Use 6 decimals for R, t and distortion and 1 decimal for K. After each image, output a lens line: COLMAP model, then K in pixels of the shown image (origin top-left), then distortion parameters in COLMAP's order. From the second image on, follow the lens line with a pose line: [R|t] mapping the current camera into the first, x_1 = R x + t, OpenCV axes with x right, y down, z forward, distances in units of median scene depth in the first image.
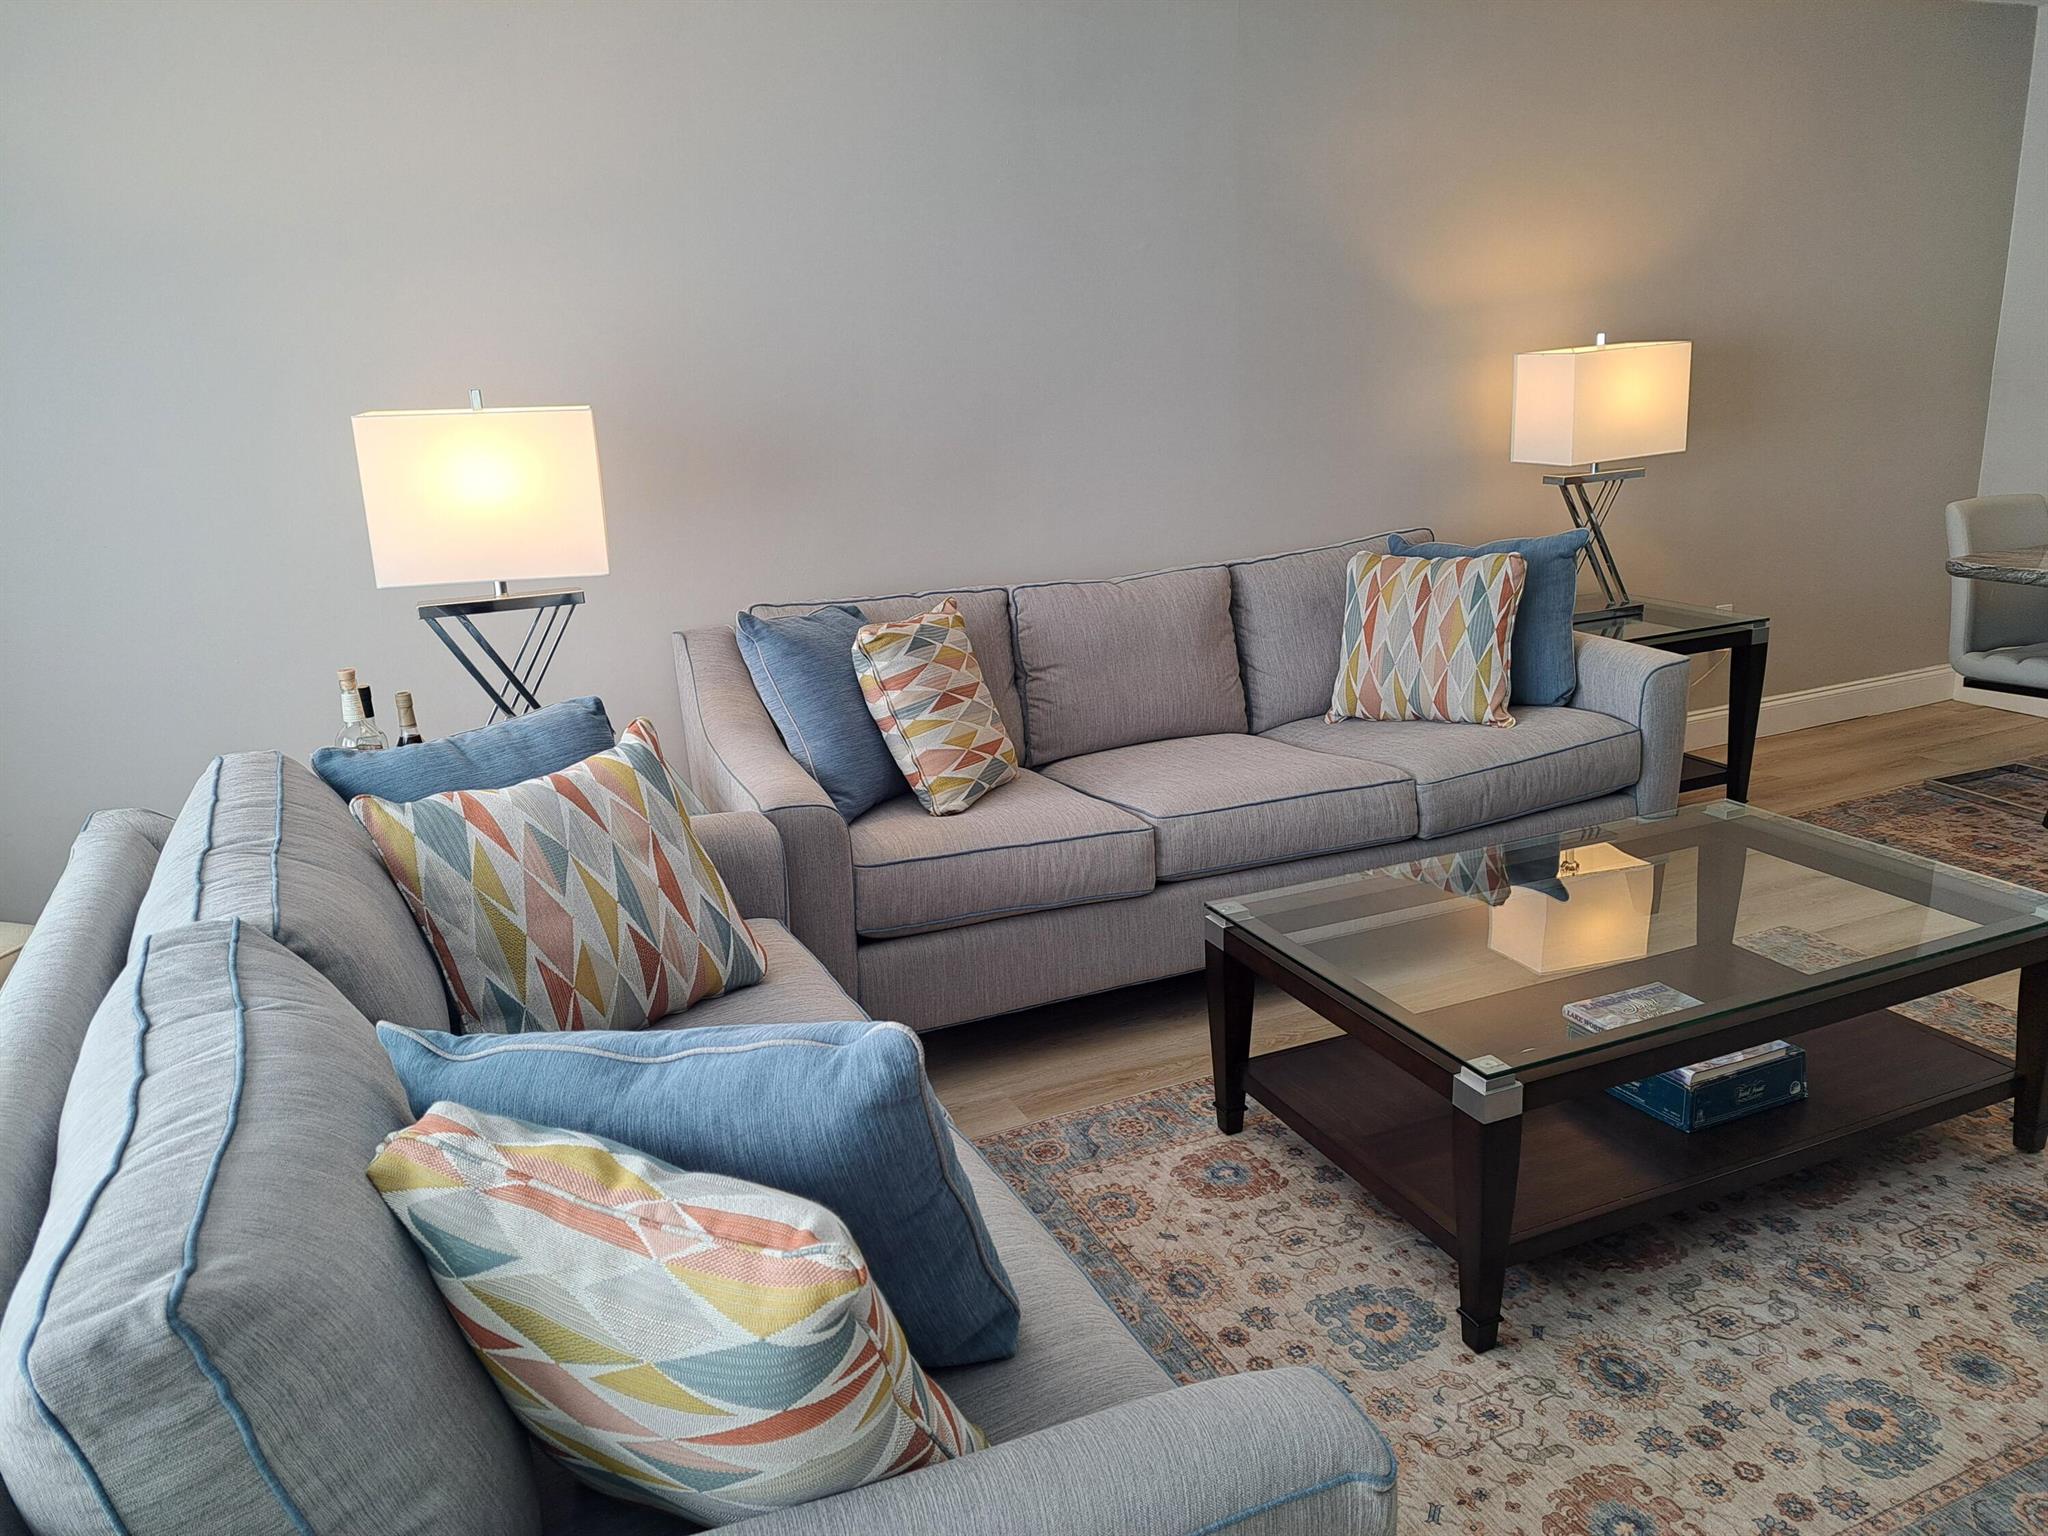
lens RADIAL K [[1460.2, 0, 1057.6], [0, 1460.2, 759.9], [0, 0, 1]] dist [0.052545, -0.043449]
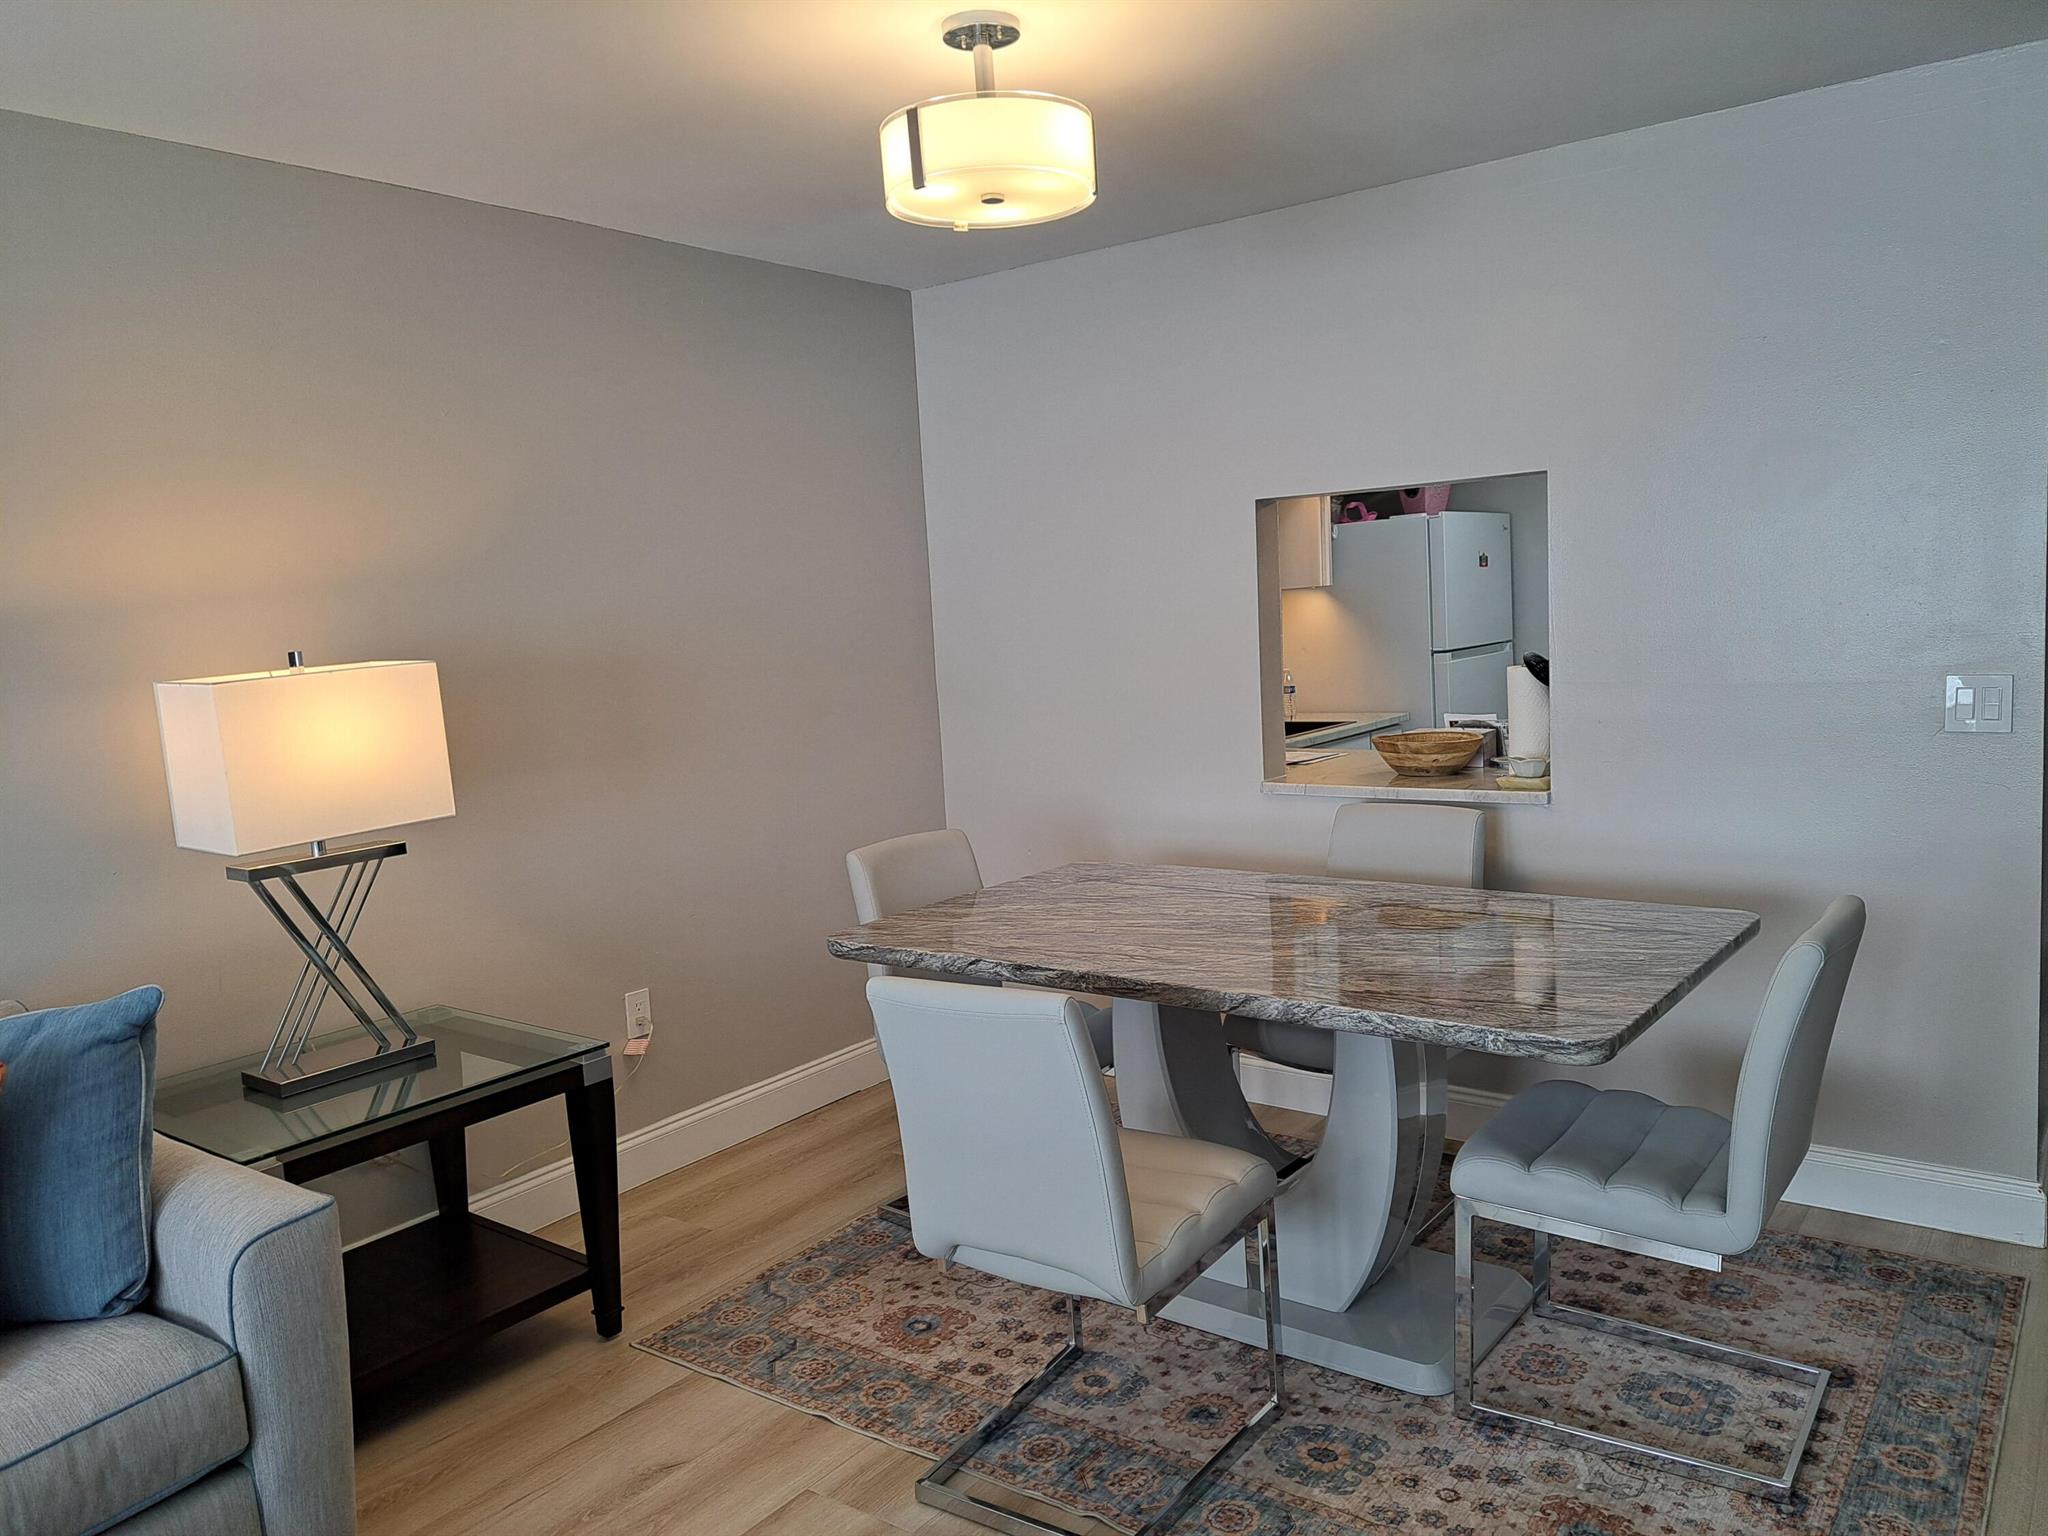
lens RADIAL K [[1460.2, 0, 1057.6], [0, 1460.2, 759.9], [0, 0, 1]] dist [0.052545, -0.043449]
pose [[0.873988, -0.050348, 0.483333, 0.458746], [0.138759, 0.979065, -0.148923, -0.127369], [-0.465716, 0.197224, 0.862677, 0.377610]]
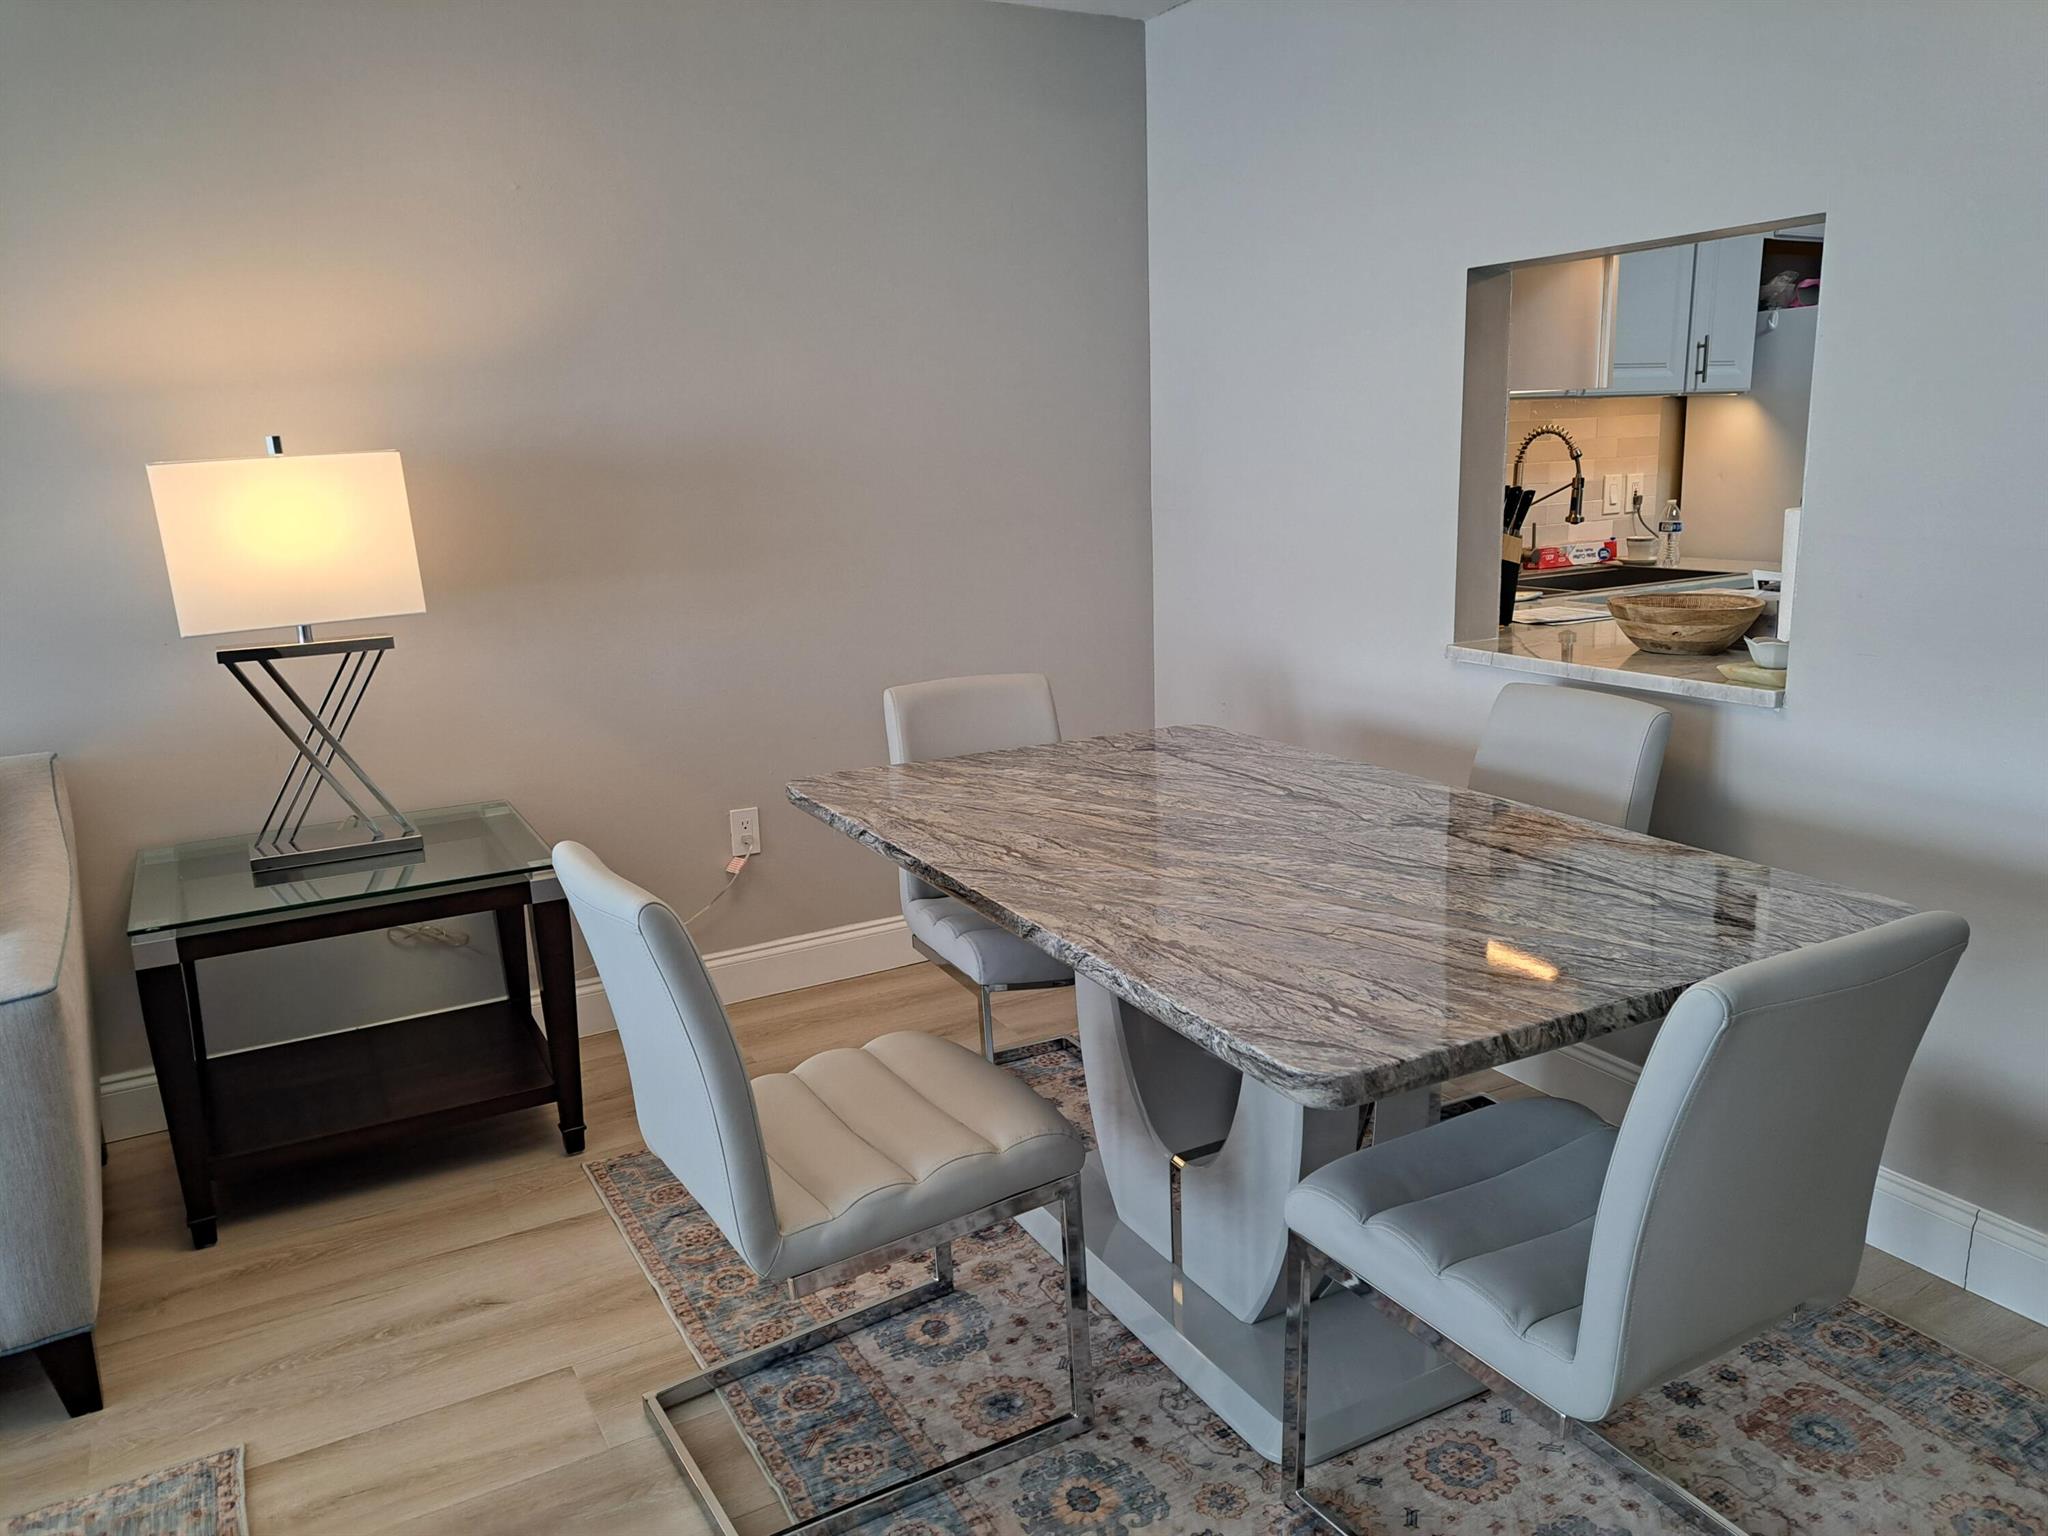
lens RADIAL K [[1467.6, 0, 1074.4], [0, 1467.6, 774.3], [0, 0, 1]] dist [0.048425, -0.039536]
pose [[0.995112, -0.003044, 0.098702, 0.870825], [0.007628, 0.998907, -0.046108, -0.139972], [-0.098454, 0.046636, 0.994048, 0.424254]]
